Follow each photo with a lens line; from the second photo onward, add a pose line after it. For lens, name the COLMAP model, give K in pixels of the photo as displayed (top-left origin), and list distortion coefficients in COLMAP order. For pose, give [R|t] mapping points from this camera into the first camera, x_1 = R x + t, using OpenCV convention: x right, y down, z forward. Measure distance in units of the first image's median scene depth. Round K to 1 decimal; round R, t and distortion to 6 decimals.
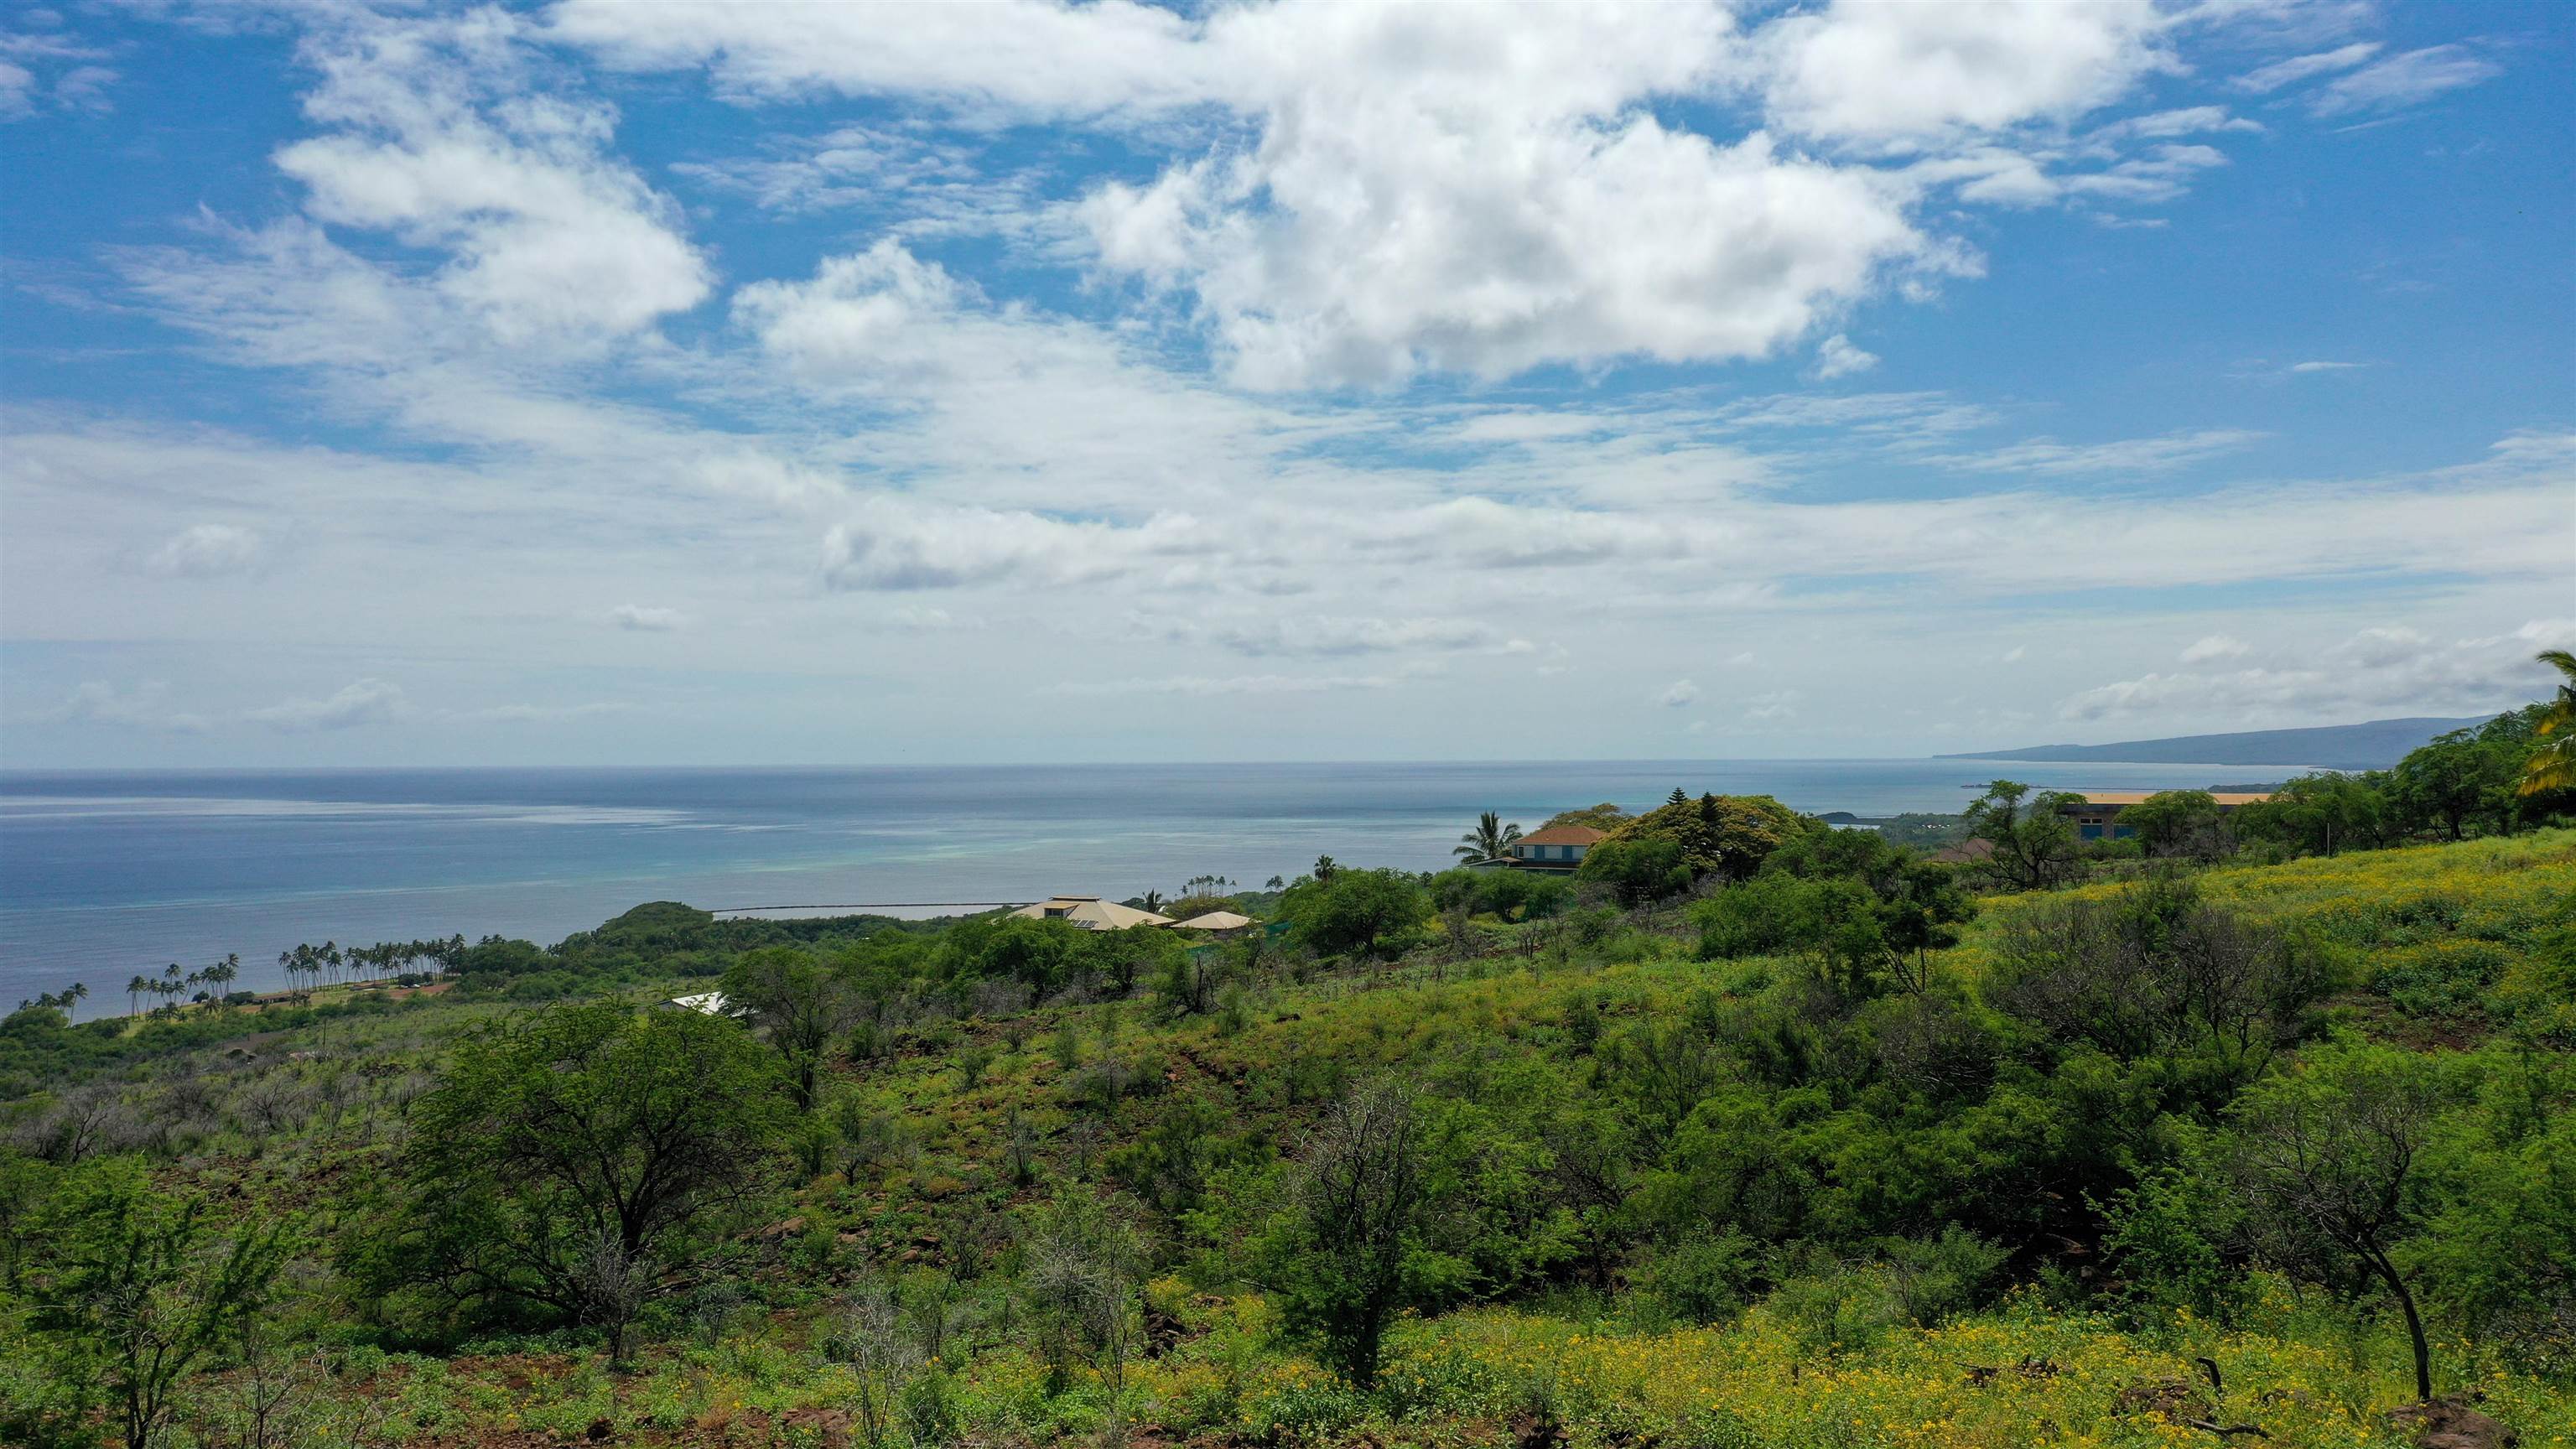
lens RADIAL K [[2029.9, 0, 1296.2], [0, 2029.9, 715.5], [0, 0, 1]] dist [0.000579, -0.008695]
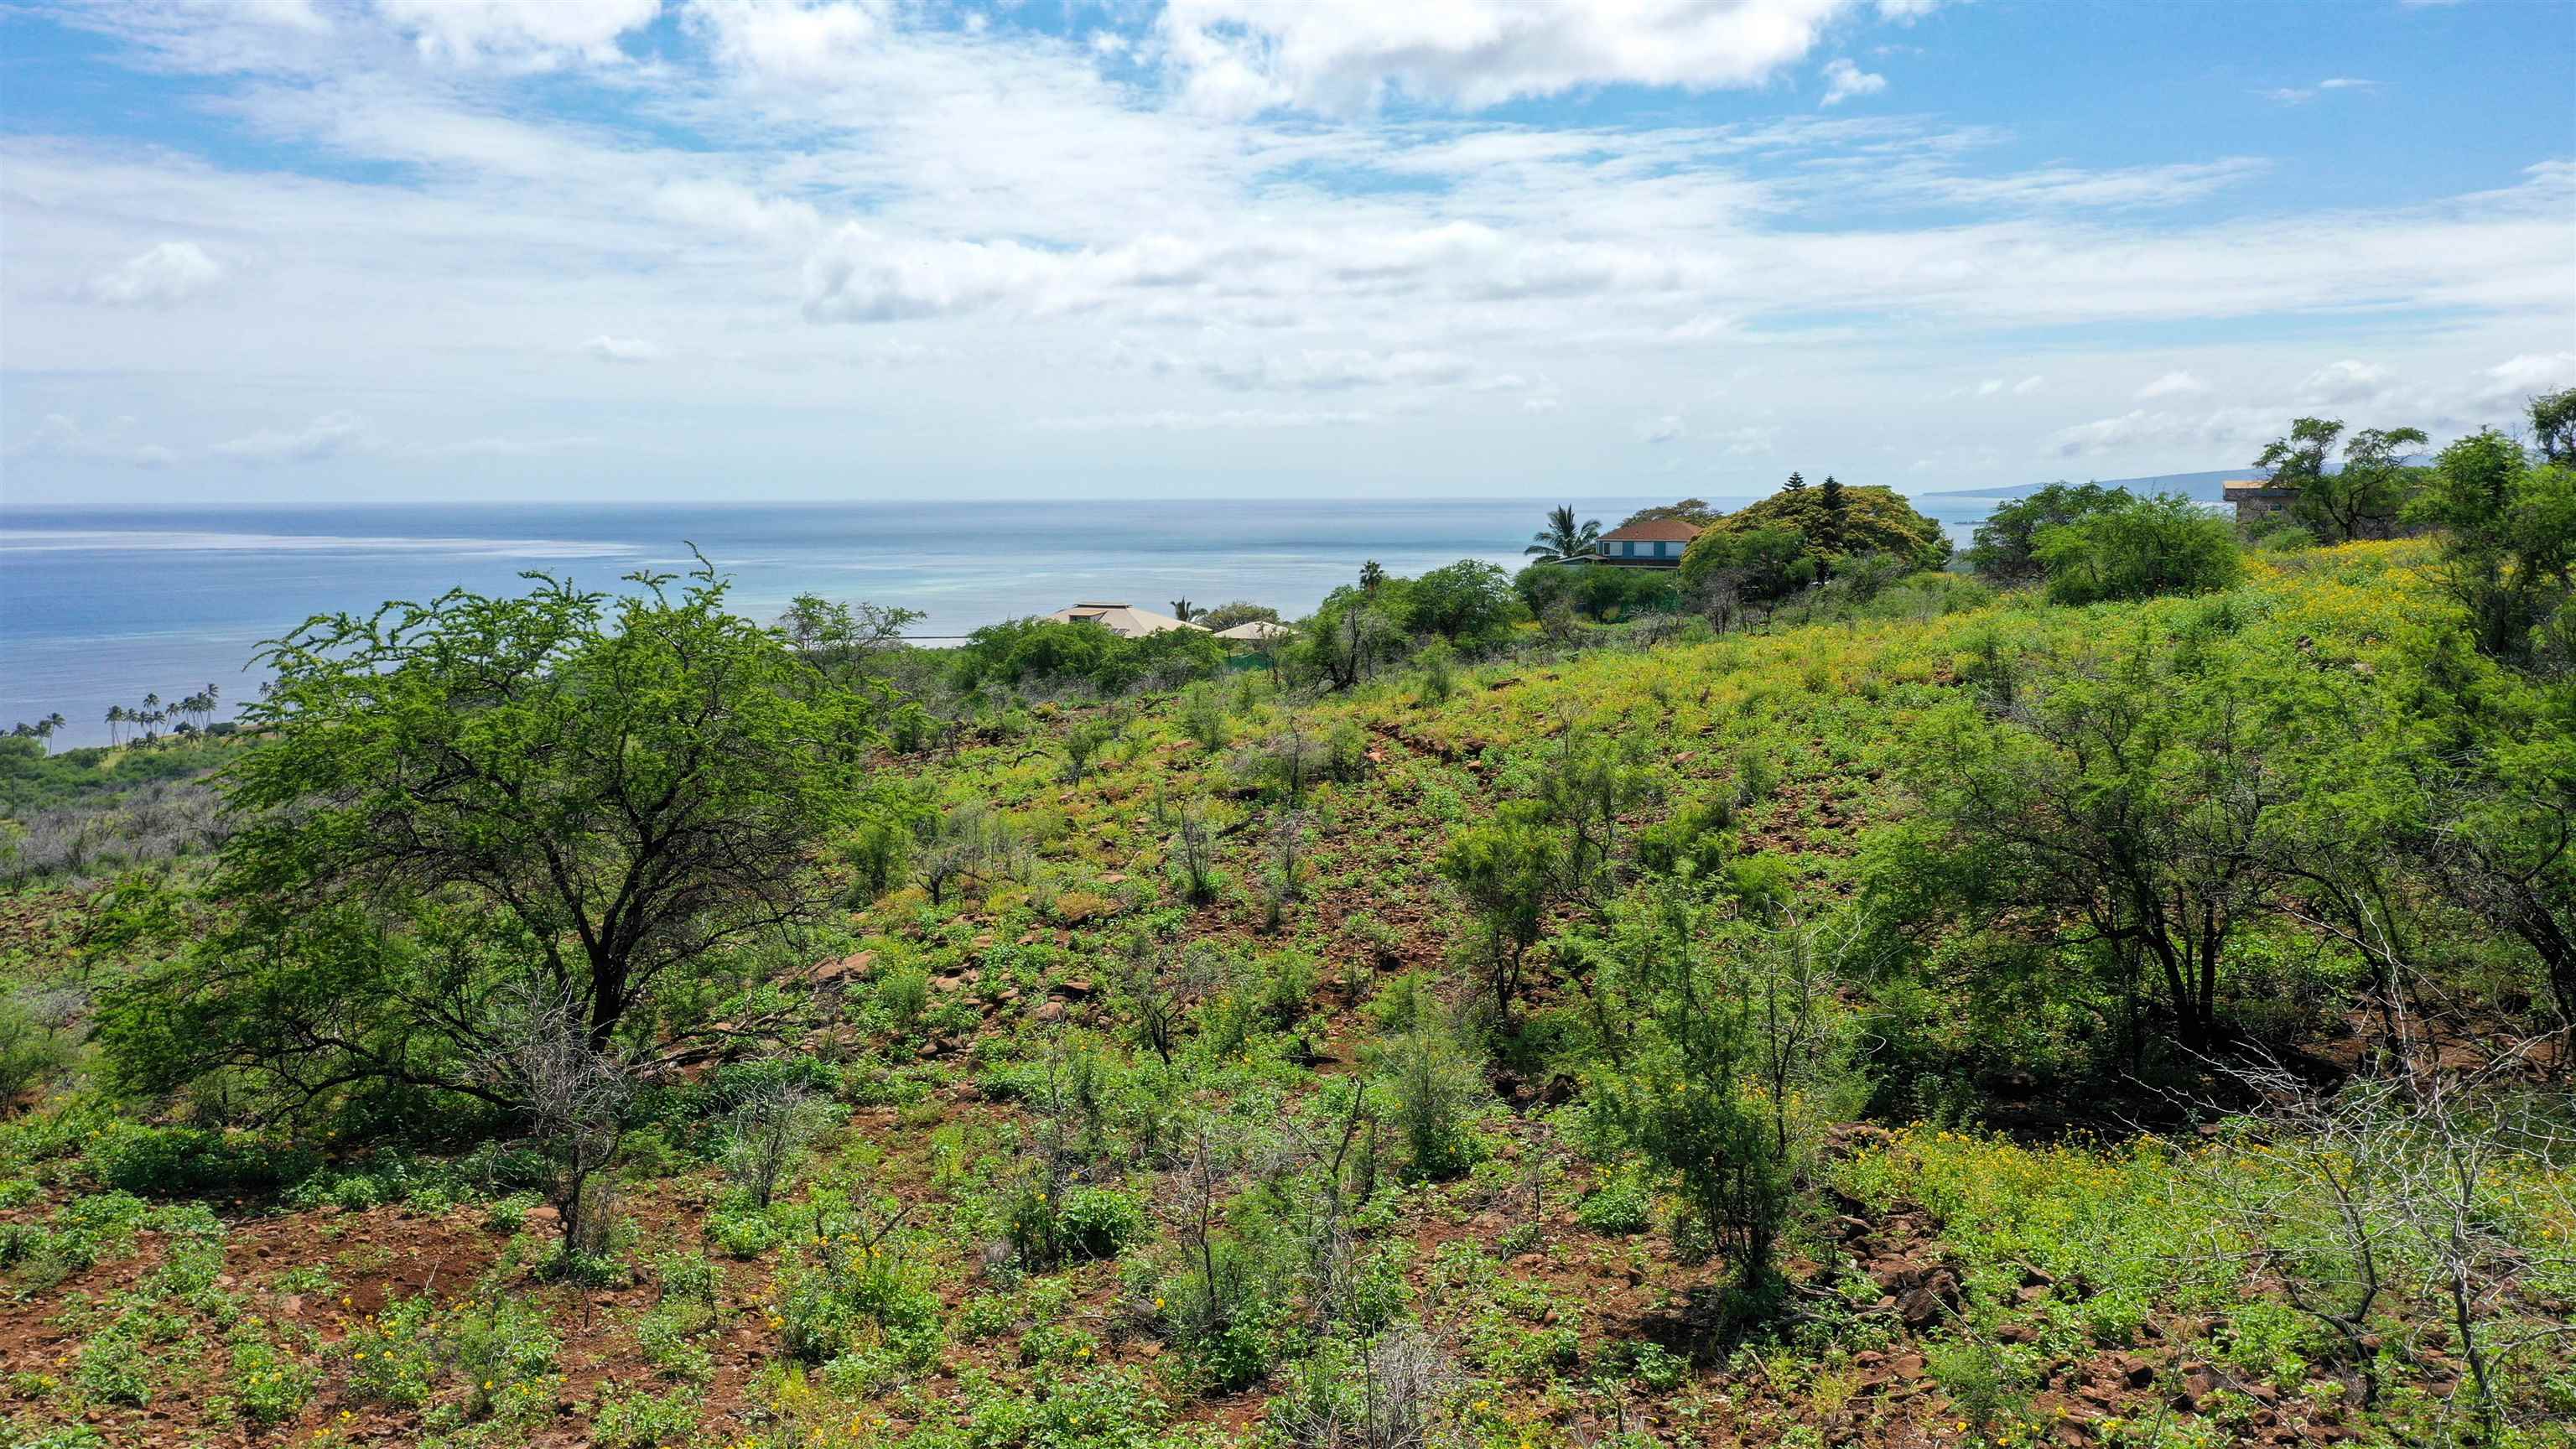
lens RADIAL K [[2029.9, 0, 1296.2], [0, 2029.9, 715.5], [0, 0, 1]] dist [0.000579, -0.008695]
pose [[0.999976, 0.001093, 0.006860, -0.035628], [-0.001967, 0.991678, 0.128730, 0.027794], [-0.006662, -0.128741, 0.991656, 0.114891]]
